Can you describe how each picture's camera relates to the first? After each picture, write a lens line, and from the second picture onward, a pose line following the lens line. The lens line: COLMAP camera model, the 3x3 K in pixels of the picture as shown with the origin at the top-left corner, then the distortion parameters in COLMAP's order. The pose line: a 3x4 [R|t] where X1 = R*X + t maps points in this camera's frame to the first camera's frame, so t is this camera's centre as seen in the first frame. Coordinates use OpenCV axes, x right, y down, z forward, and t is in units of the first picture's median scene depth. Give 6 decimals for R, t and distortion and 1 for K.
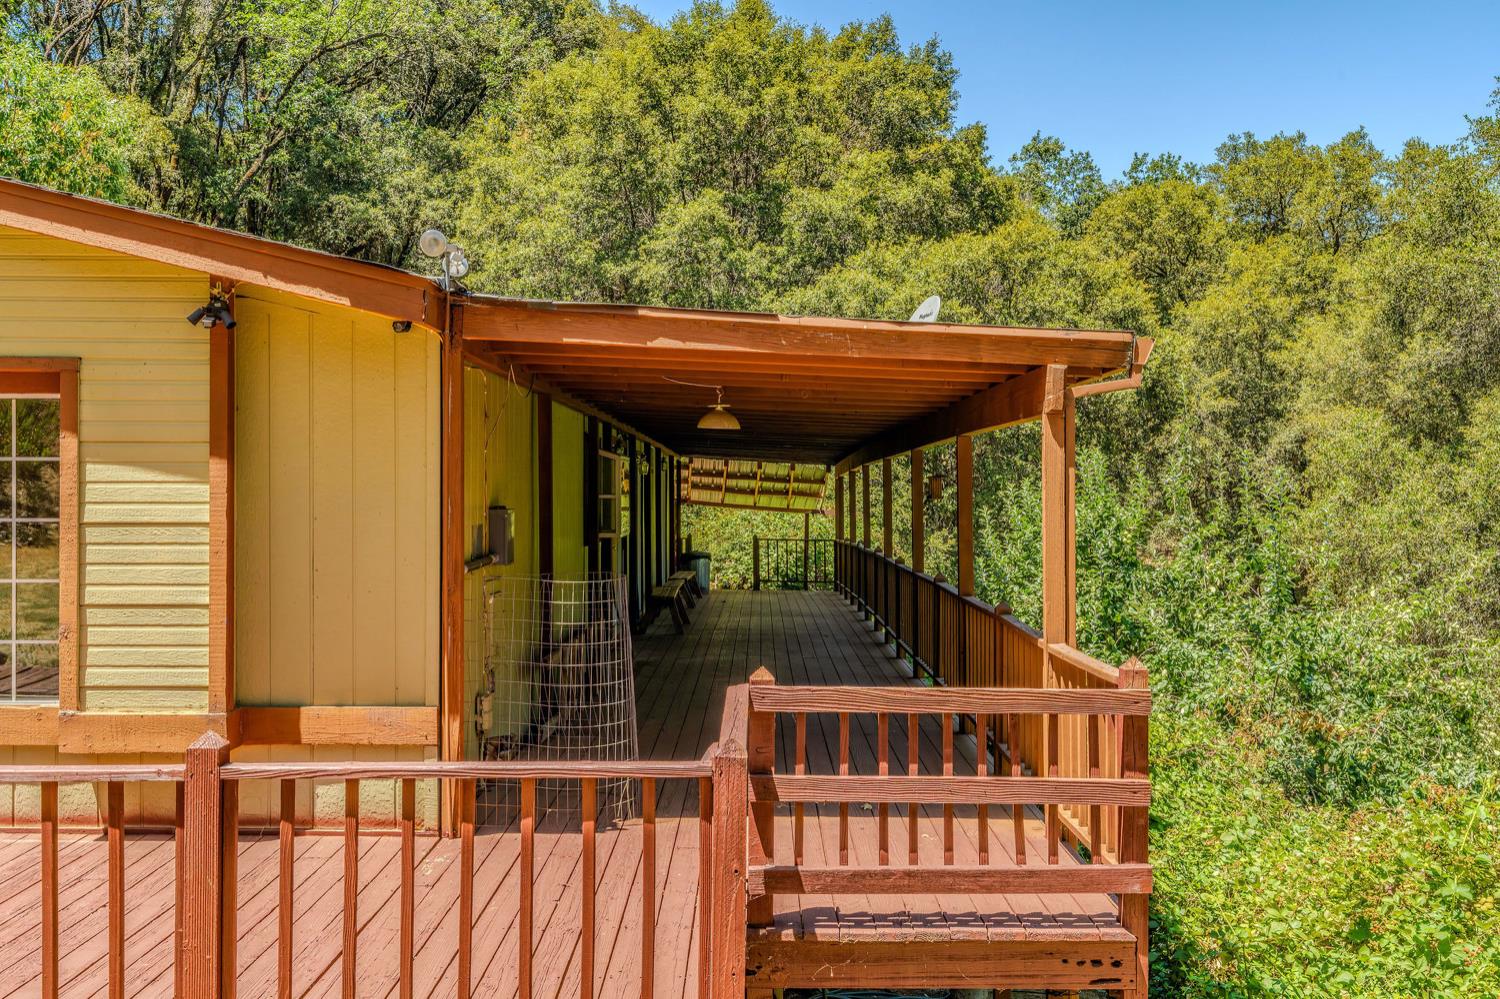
lens RADIAL K [[1459.3, 0, 759.7], [0, 1459.3, 500.6], [0, 0, 1]] dist [0.007555, -0.000600]
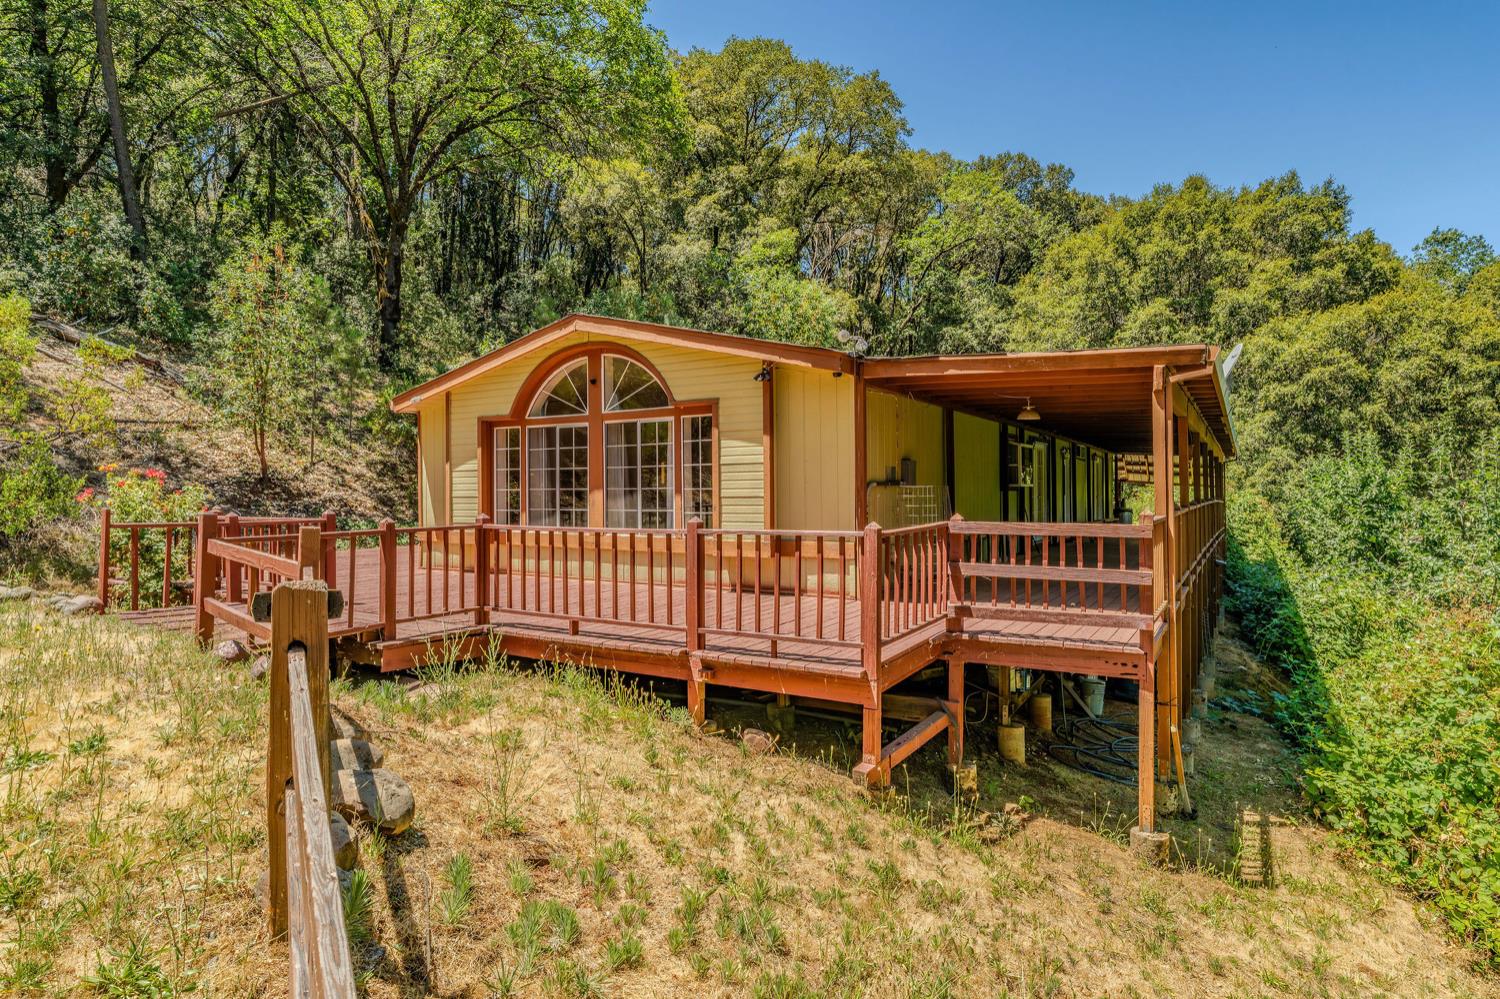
lens RADIAL K [[809.1, 0, 763.3], [0, 809.1, 491.7], [0, 0, 1]] dist [-0.002141, 0.000822]
pose [[0.857349, -0.011188, -0.514615, 0.048559], [0.008037, 0.999933, -0.008350, 0.011671], [0.514674, 0.003023, 0.857381, -0.022761]]
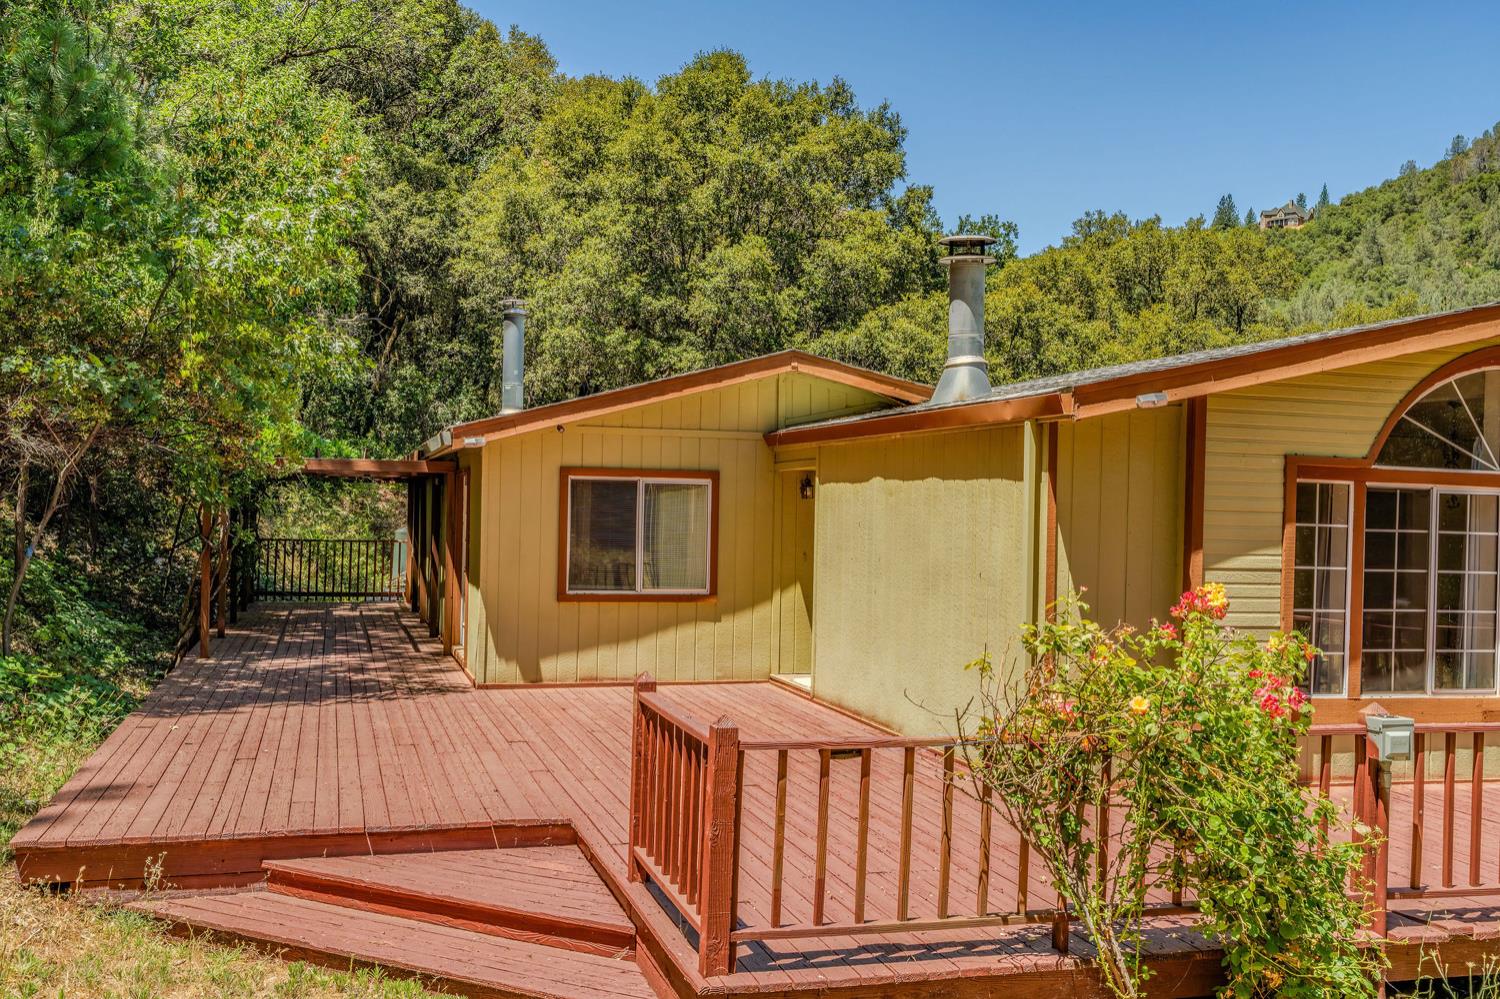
lens RADIAL K [[1459.3, 0, 759.7], [0, 1459.3, 500.6], [0, 0, 1]] dist [0.007555, -0.000600]
pose [[0.961530, 0.022609, 0.273768, -0.306324], [-0.020173, 0.999728, -0.011708, -0.004627], [-0.273958, 0.005735, 0.961724, -0.035555]]
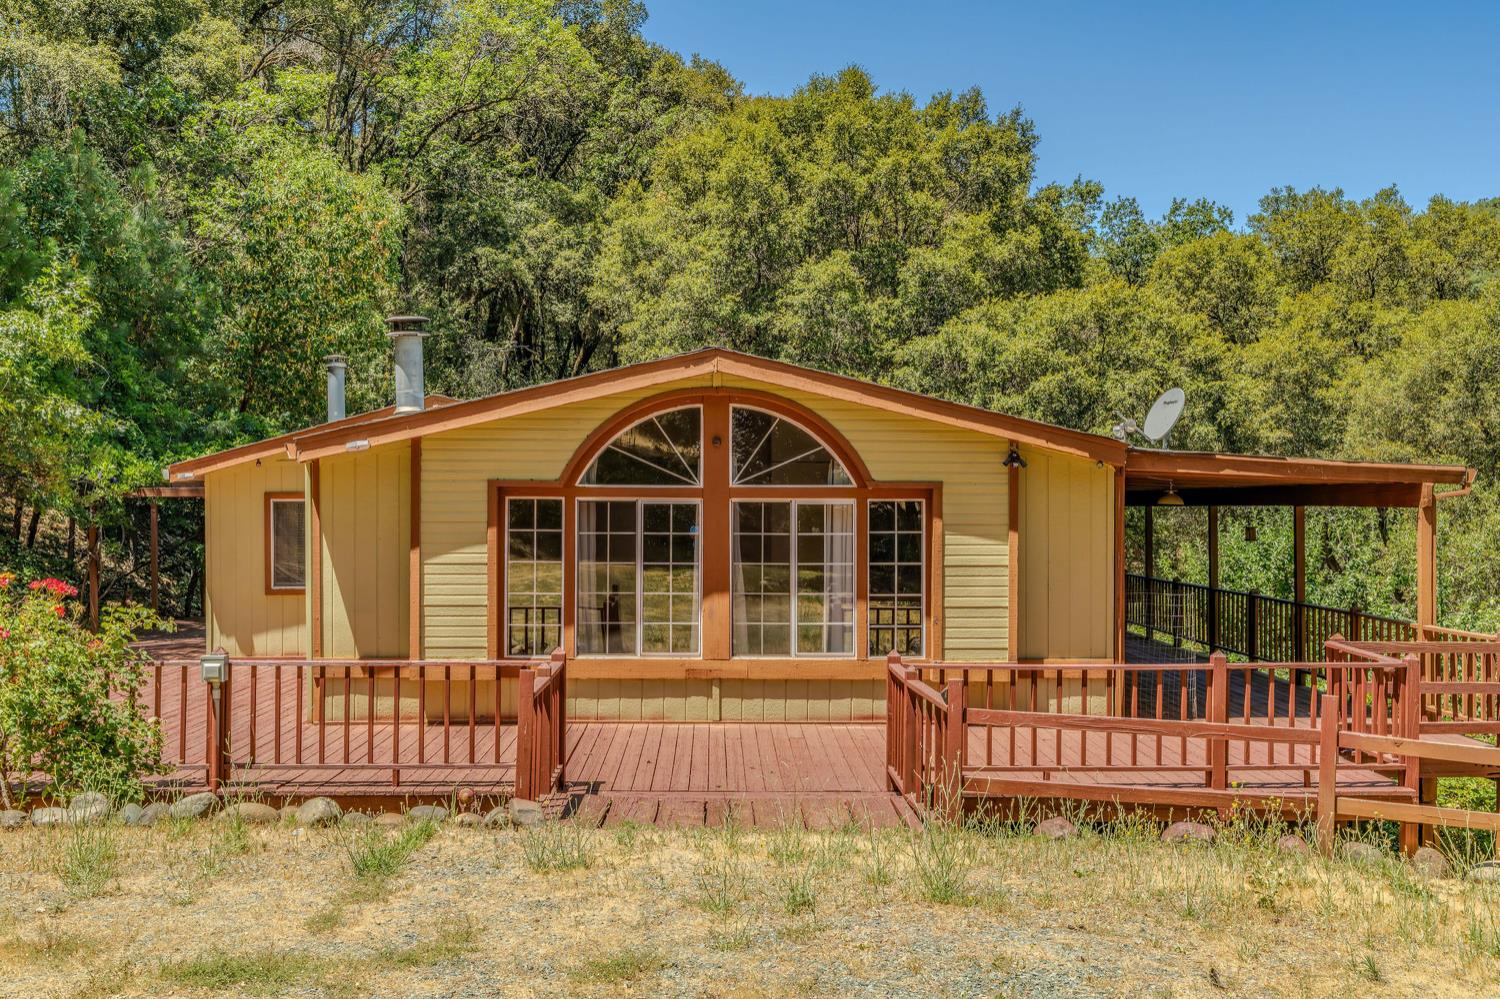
lens RADIAL K [[1504.6, 0, 767.6], [0, 1504.6, 517.0], [0, 0, 1]] dist [0.005462, -0.014737]
pose [[0.999567, -0.002620, 0.029296, -0.119155], [0.002544, 0.999993, 0.002609, -0.008777], [-0.029303, -0.002534, 0.999567, -0.159817]]
